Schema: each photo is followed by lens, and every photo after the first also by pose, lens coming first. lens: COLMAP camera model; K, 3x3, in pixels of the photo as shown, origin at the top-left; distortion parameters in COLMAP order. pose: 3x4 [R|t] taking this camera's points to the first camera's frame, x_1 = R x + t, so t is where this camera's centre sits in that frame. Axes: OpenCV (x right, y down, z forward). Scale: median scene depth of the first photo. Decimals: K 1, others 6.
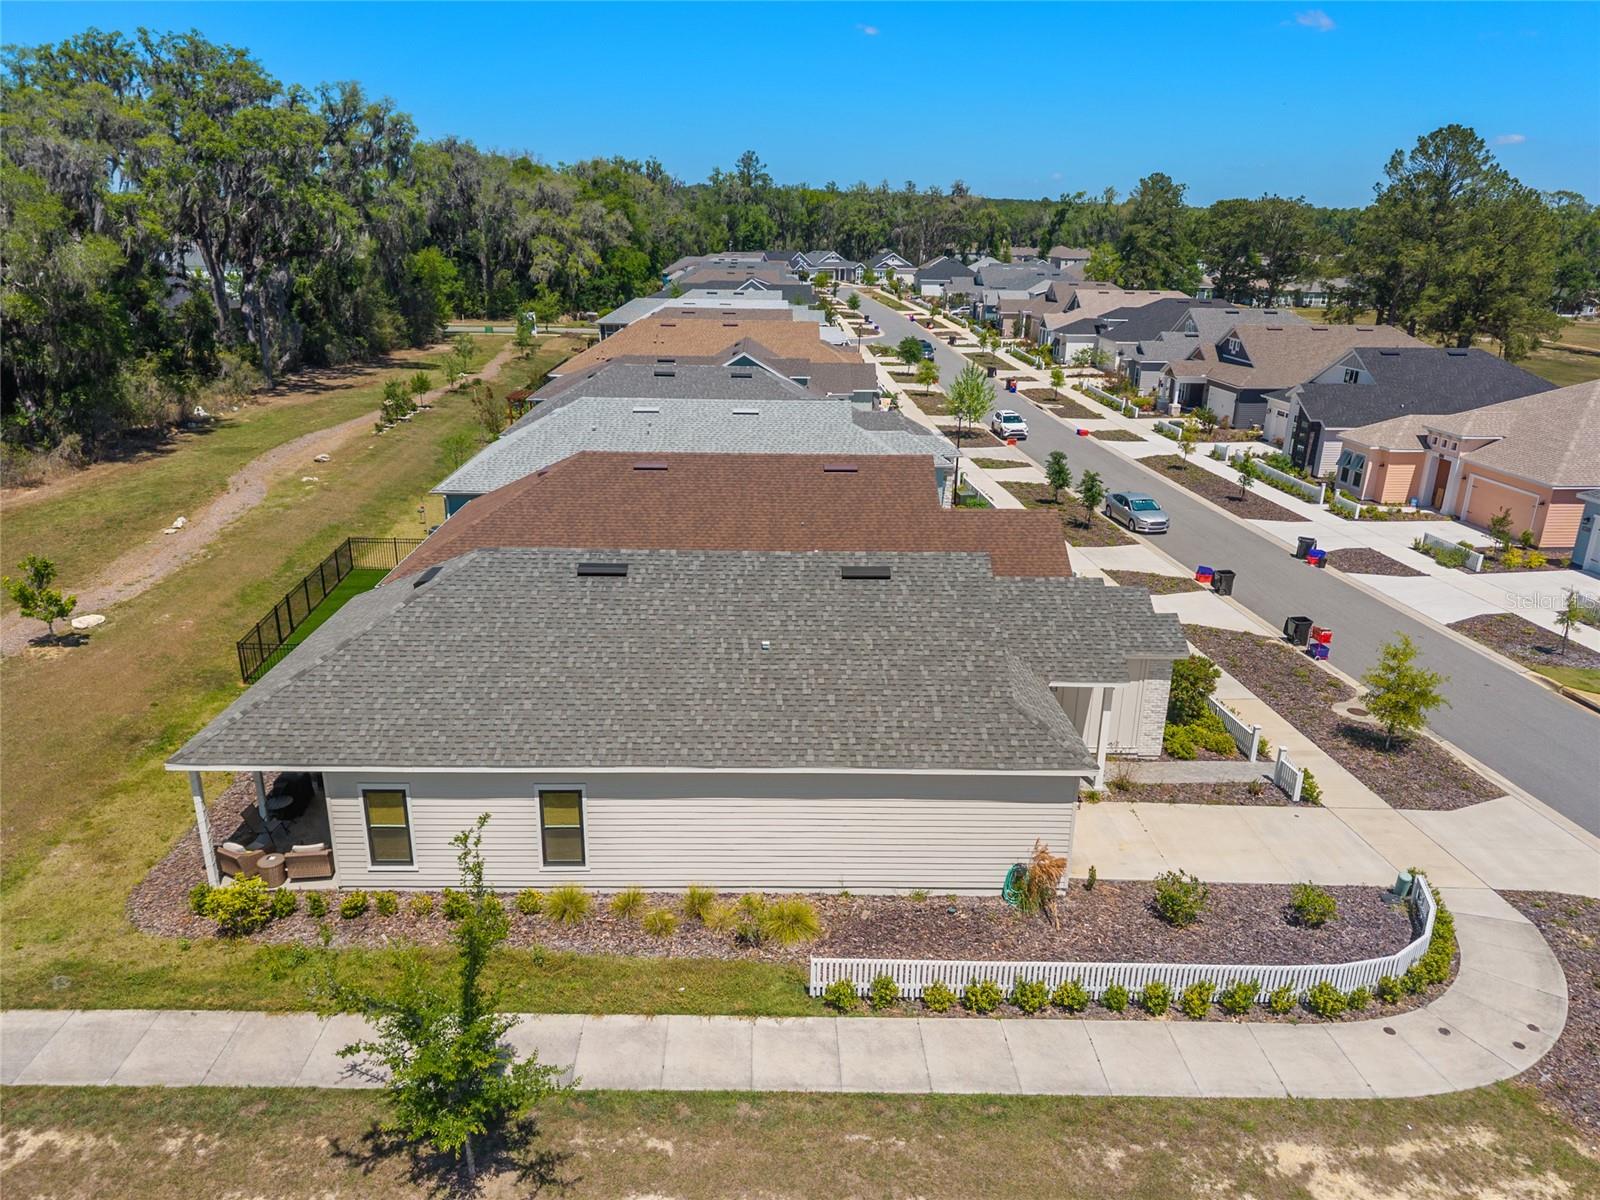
lens RADIAL K [[1070.7, 0, 790.4], [0, 1070.7, 606.5], [0, 0, 1]] dist [0.033094, -0.031695]
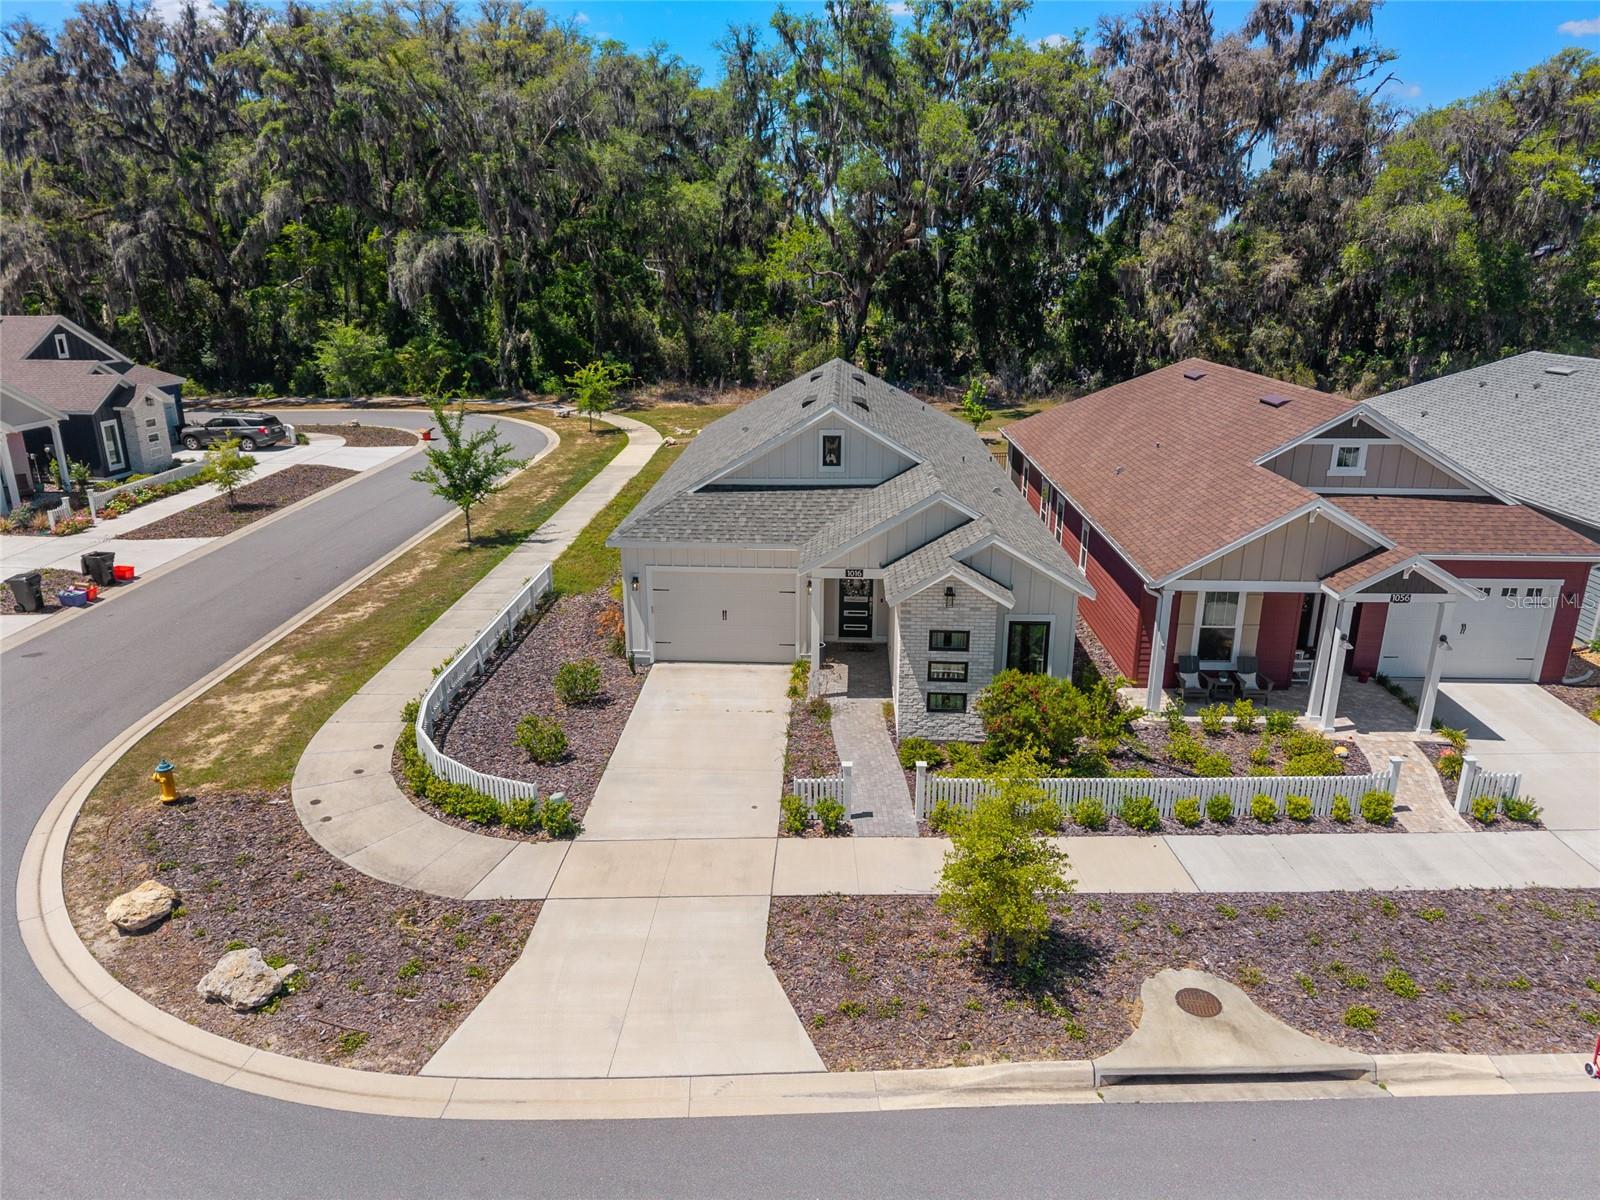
lens RADIAL K [[1067.0, 0, 791.2], [0, 1067.0, 599.4], [0, 0, 1]] dist [0.056845, -0.074265]
pose [[-0.069119, 0.285383, -0.955918, 1.316540], [-0.327043, 0.898775, 0.291971, -0.180487], [0.942478, 0.332807, 0.031210, 1.118274]]
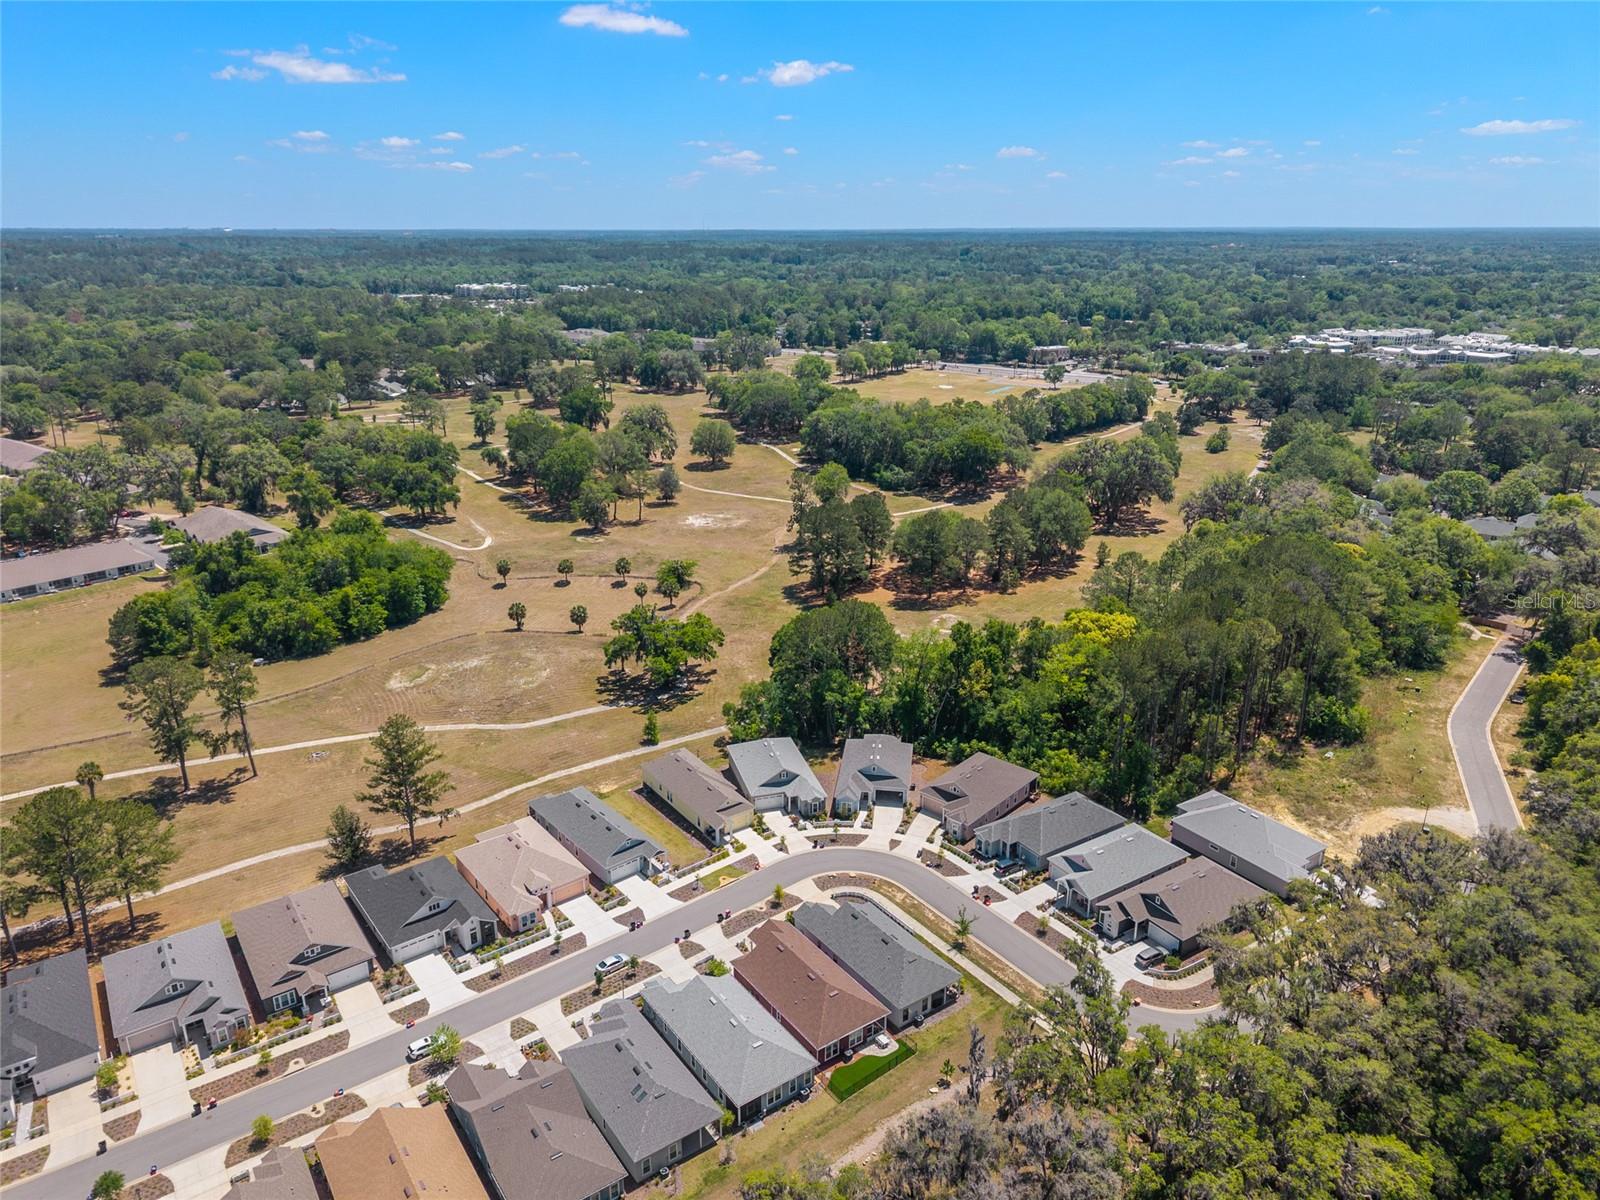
lens RADIAL K [[1070.7, 0, 790.4], [0, 1070.7, 606.5], [0, 0, 1]] dist [0.033094, -0.031695]
pose [[-0.559683, -0.293646, 0.774937, -3.948181], [0.263404, 0.823586, 0.502319, -4.692439], [-0.785731, 0.485261, -0.383600, 2.947094]]
